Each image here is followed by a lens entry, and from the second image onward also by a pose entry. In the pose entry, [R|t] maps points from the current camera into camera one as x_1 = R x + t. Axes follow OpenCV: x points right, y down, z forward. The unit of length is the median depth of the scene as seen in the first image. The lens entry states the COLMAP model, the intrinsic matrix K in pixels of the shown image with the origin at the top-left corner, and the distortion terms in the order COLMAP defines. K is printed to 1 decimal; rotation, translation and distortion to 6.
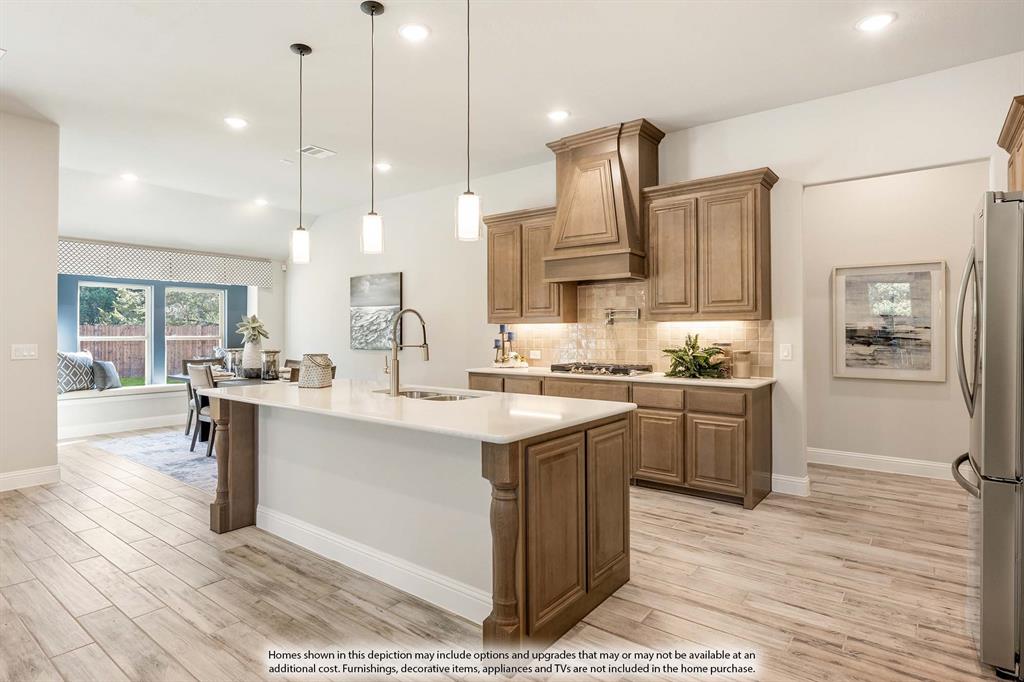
lens RADIAL K [[529.9, 0, 472.0], [0, 529.9, 324.8], [0, 0, 1]] dist [0.006681, -0.006595]
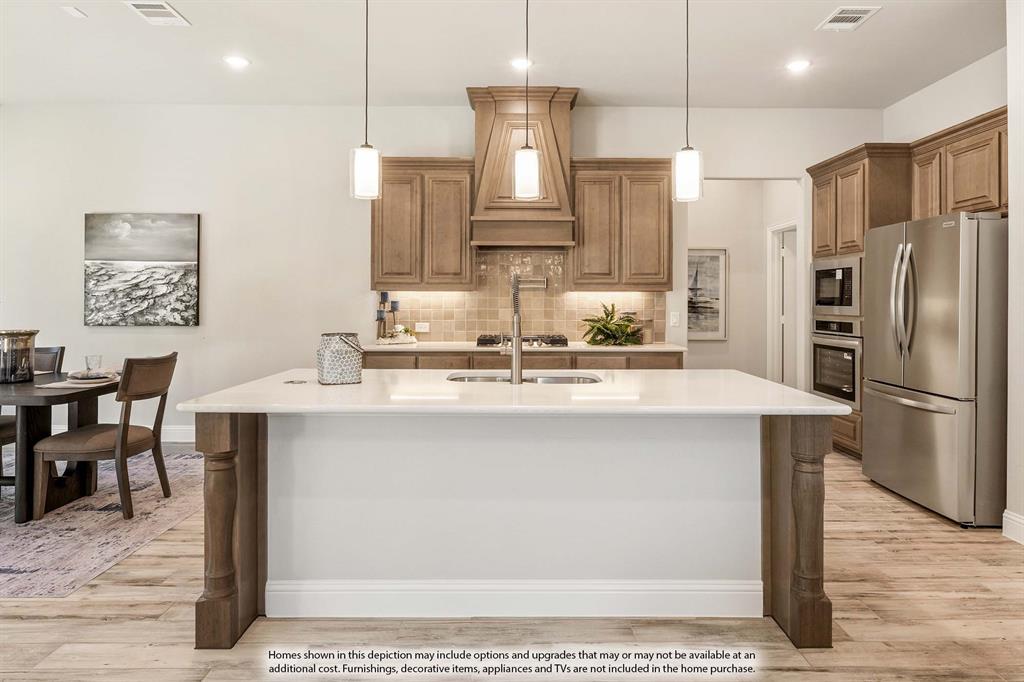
lens RADIAL K [[579.5, 0, 509.9], [0, 579.5, 300.7], [0, 0, 1]] dist [0.000266, -0.003089]
pose [[0.775702, 0.002914, 0.631093, -0.374967], [-0.013802, 0.999828, 0.012349, -0.000407], [-0.630949, -0.018290, 0.775609, 0.185060]]
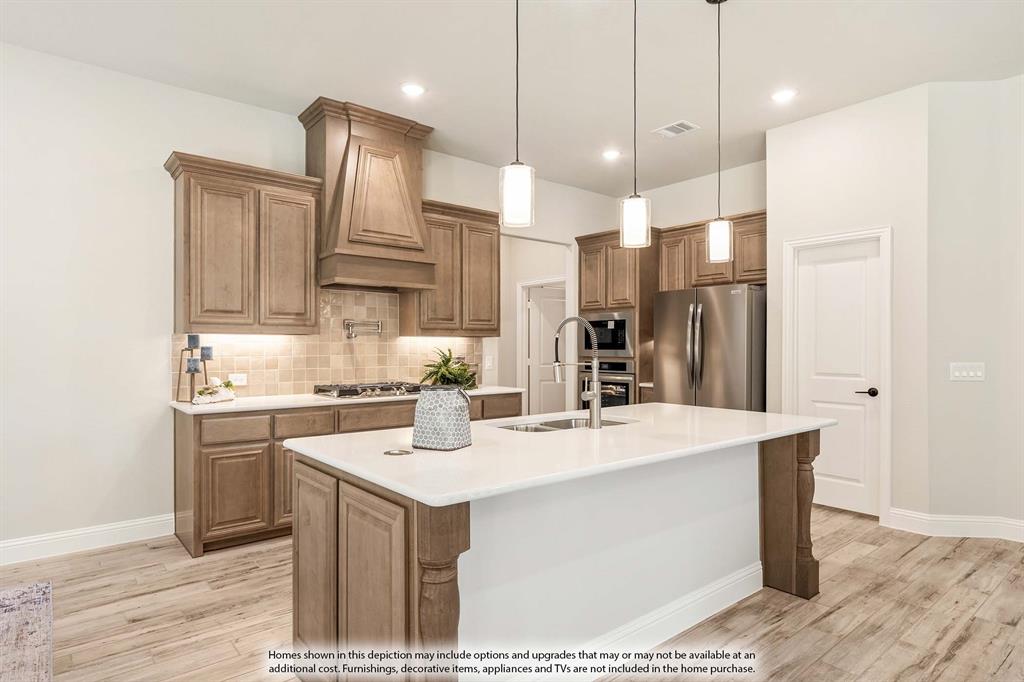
lens RADIAL K [[571.5, 0, 503.5], [0, 571.5, 350.4], [0, 0, 1]] dist [0.000555, -0.001175]
pose [[0.211348, -0.004716, 0.977399, -0.546952], [-0.017050, 0.999818, 0.008511, 0.006630], [-0.977262, -0.018464, 0.211229, 0.520250]]
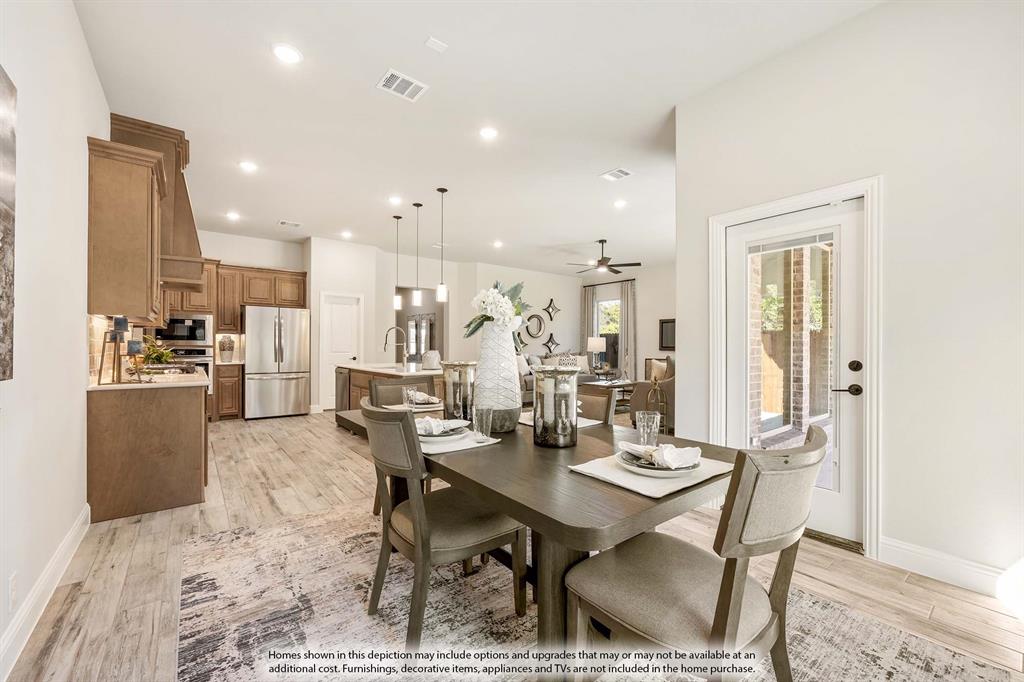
lens RADIAL K [[421.3, 0, 509.4], [0, 421.3, 348.0], [0, 0, 1]] dist [-0.001758, -0.000031]
pose [[-0.971979, -0.004429, 0.235028, -0.542341], [-0.008616, 0.999822, -0.016790, 0.043153], [-0.234912, -0.018344, -0.971844, 1.445885]]
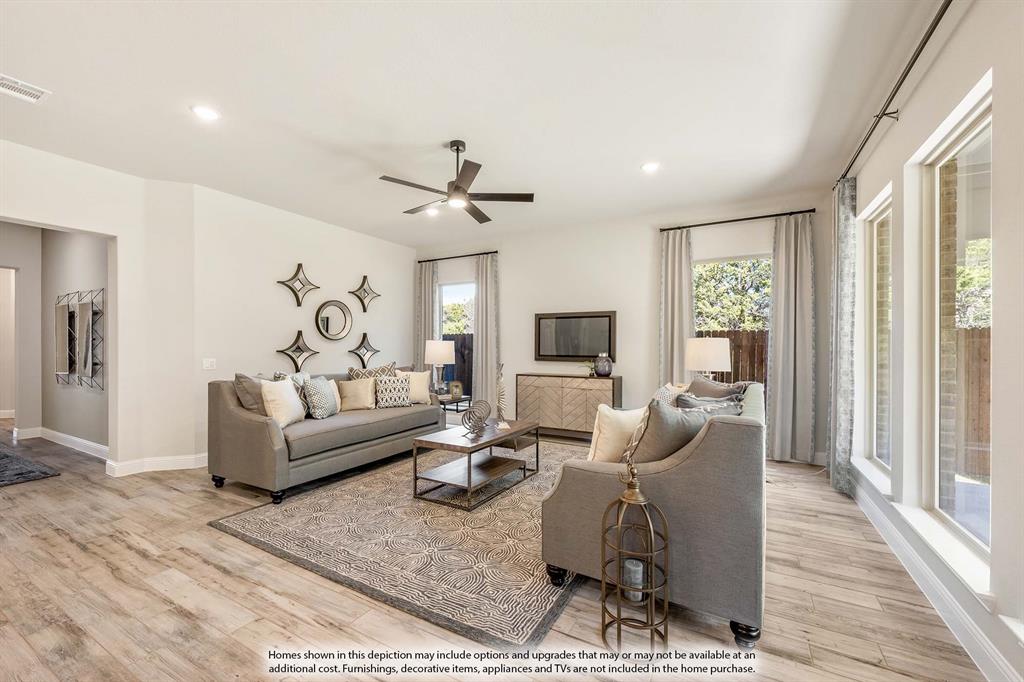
lens RADIAL K [[421.3, 0, 516.0], [0, 421.3, 340.4], [0, 0, 1]] dist [-0.001758, -0.000031]
pose [[-0.986399, -0.003920, -0.164324, -0.497712], [0.001939, 0.999368, -0.035484, 0.004313], [0.164359, -0.035320, -0.985768, 0.743278]]
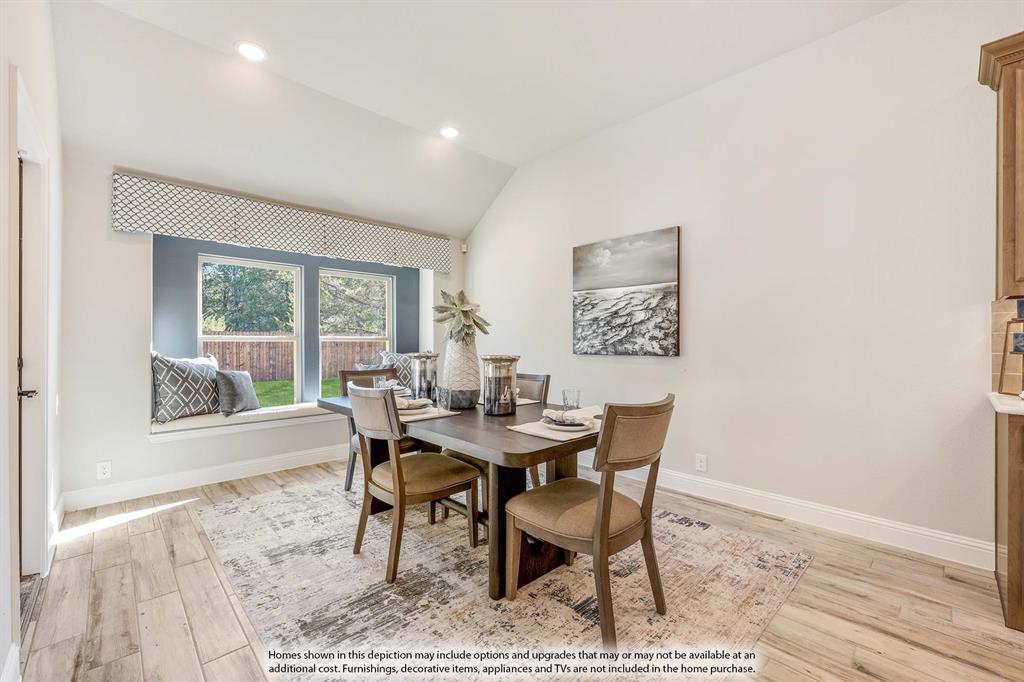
lens RADIAL K [[421.3, 0, 507.5], [0, 421.3, 343.1], [0, 0, 1]] dist [-0.001758, -0.000031]
pose [[0.990936, -0.001963, -0.134319, -0.330940], [0.004964, 0.999746, 0.022006, 0.027011], [0.134242, -0.022473, 0.990694, 0.628179]]
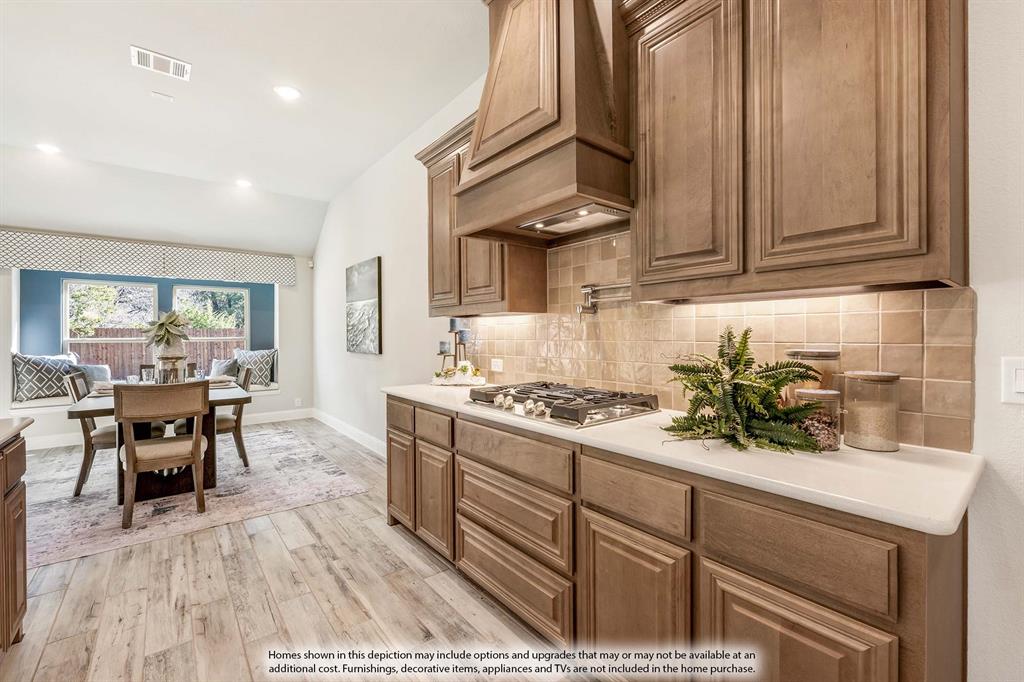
lens RADIAL K [[421.3, 0, 521.3], [0, 421.3, 338.2], [0, 0, 1]] dist [-0.001758, -0.000031]
pose [[0.981477, -0.004334, -0.191532, 0.252449], [0.009472, 0.999619, 0.025914, 0.011386], [0.191346, -0.027249, 0.981144, 0.519717]]
